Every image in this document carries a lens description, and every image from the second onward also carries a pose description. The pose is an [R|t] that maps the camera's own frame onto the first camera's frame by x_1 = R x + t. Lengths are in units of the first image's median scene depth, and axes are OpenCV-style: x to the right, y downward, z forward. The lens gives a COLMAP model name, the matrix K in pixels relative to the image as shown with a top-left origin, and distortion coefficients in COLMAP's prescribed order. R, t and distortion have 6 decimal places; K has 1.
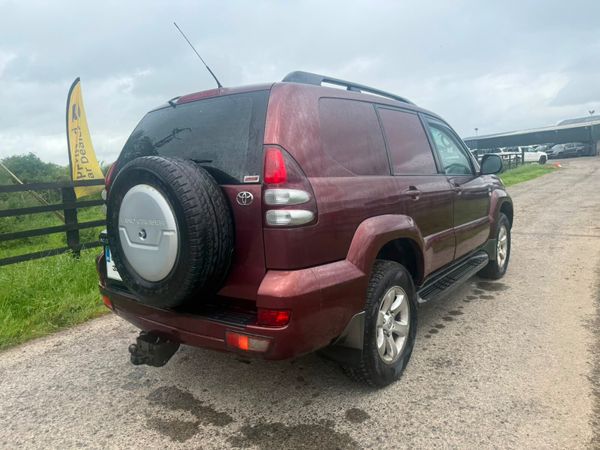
lens RADIAL K [[422.8, 0, 299.4], [0, 422.8, 219.6], [0, 0, 1]] dist [0.023702, -0.035572]
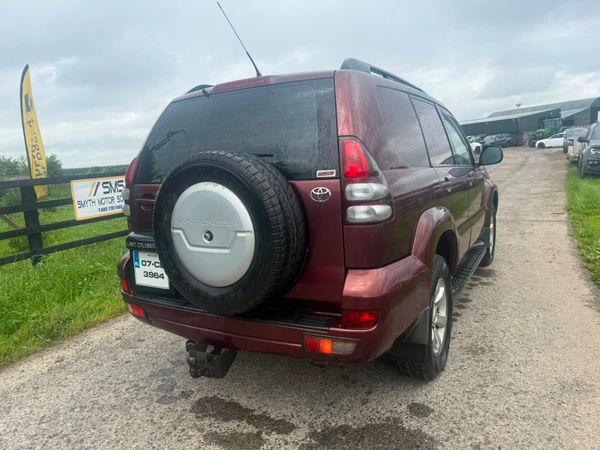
lens RADIAL K [[422.8, 0, 299.2], [0, 422.8, 225.8], [0, 0, 1]] dist [0.023702, -0.035572]
pose [[0.990702, -0.034158, 0.131694, -0.236406], [0.030087, 0.999010, 0.032780, -0.009653], [-0.132683, -0.028513, 0.990748, 0.058478]]
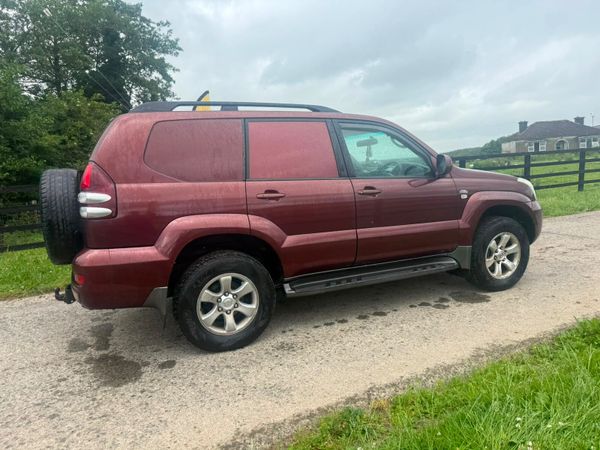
lens RADIAL K [[422.8, 0, 300.0], [0, 422.8, 219.9], [0, 0, 1]] dist [0.023702, -0.035572]
pose [[0.876288, 0.059959, -0.478042, 0.996635], [-0.045358, 0.998086, 0.042041, -0.055703], [0.479647, -0.015157, 0.877330, 0.042863]]
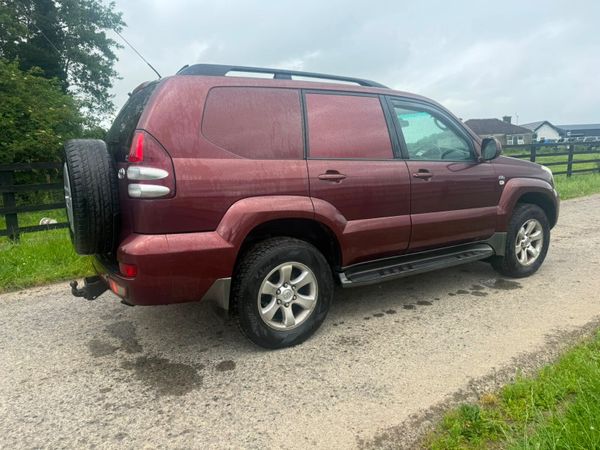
lens RADIAL K [[422.8, 0, 300.8], [0, 422.8, 224.3], [0, 0, 1]] dist [0.023702, -0.035572]
pose [[0.935906, 0.077302, -0.343664, 0.630231], [-0.057743, 0.996094, 0.066806, -0.012343], [0.347485, -0.042680, 0.936714, 0.001593]]
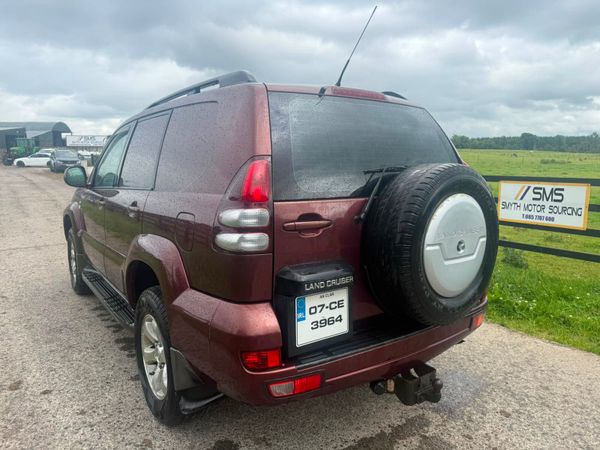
lens RADIAL K [[422.8, 0, 297.6], [0, 422.8, 217.2], [0, 0, 1]] dist [0.023702, -0.035572]
pose [[0.287630, -0.077664, 0.954587, -1.105270], [0.099911, 0.993702, 0.050742, -0.091315], [-0.952516, 0.080779, 0.293578, 0.859906]]
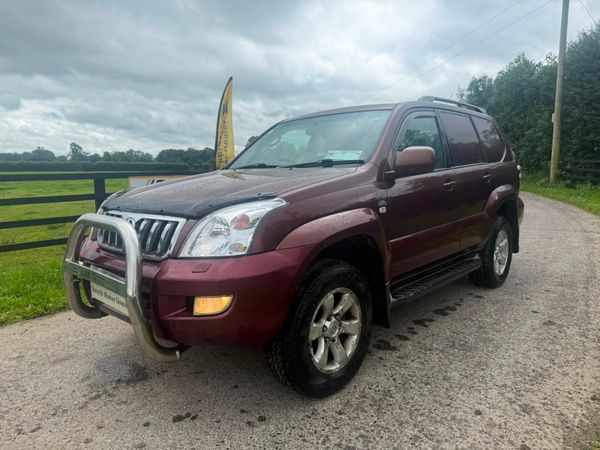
lens RADIAL K [[422.8, 0, 300.8], [0, 422.8, 223.7], [0, 0, 1]] dist [0.023702, -0.035572]
pose [[-0.994946, 0.050947, 0.086531, 0.340083], [0.070774, 0.967096, 0.244369, -0.366806], [-0.071234, 0.249259, -0.965814, 3.175908]]
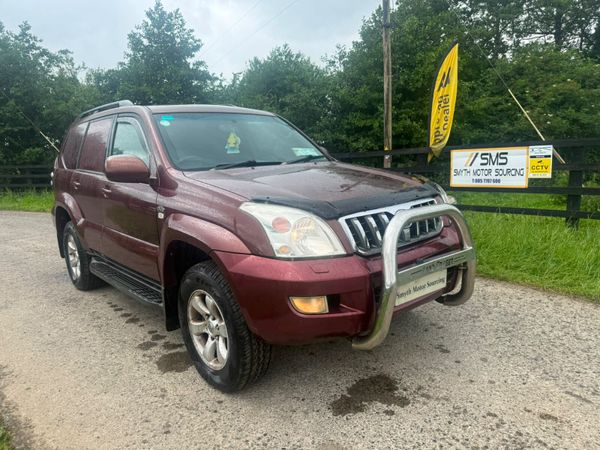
lens RADIAL K [[422.8, 0, 296.0], [0, 422.8, 224.1], [0, 0, 1]] dist [0.023702, -0.035572]
pose [[-0.182585, 0.219604, -0.958351, 1.744283], [-0.062060, 0.970218, 0.234147, -0.353724], [0.981229, 0.102227, -0.163519, 2.230332]]
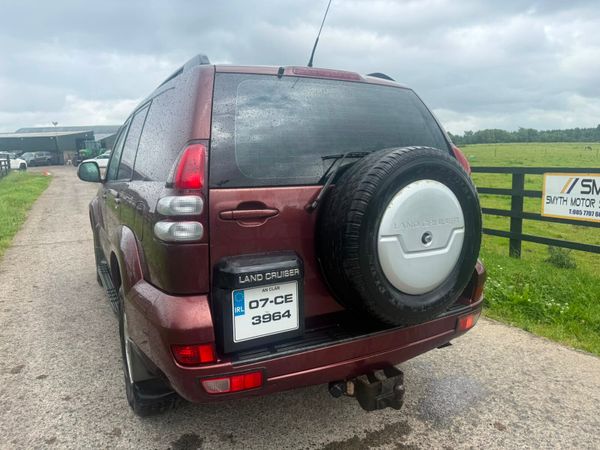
lens RADIAL K [[422.8, 0, 296.8], [0, 422.8, 222.9], [0, 0, 1]] dist [0.023702, -0.035572]
pose [[0.409376, -0.093578, 0.907554, -1.002455], [0.104734, 0.992970, 0.055142, -0.056215], [-0.906334, 0.072478, 0.416299, 0.713843]]
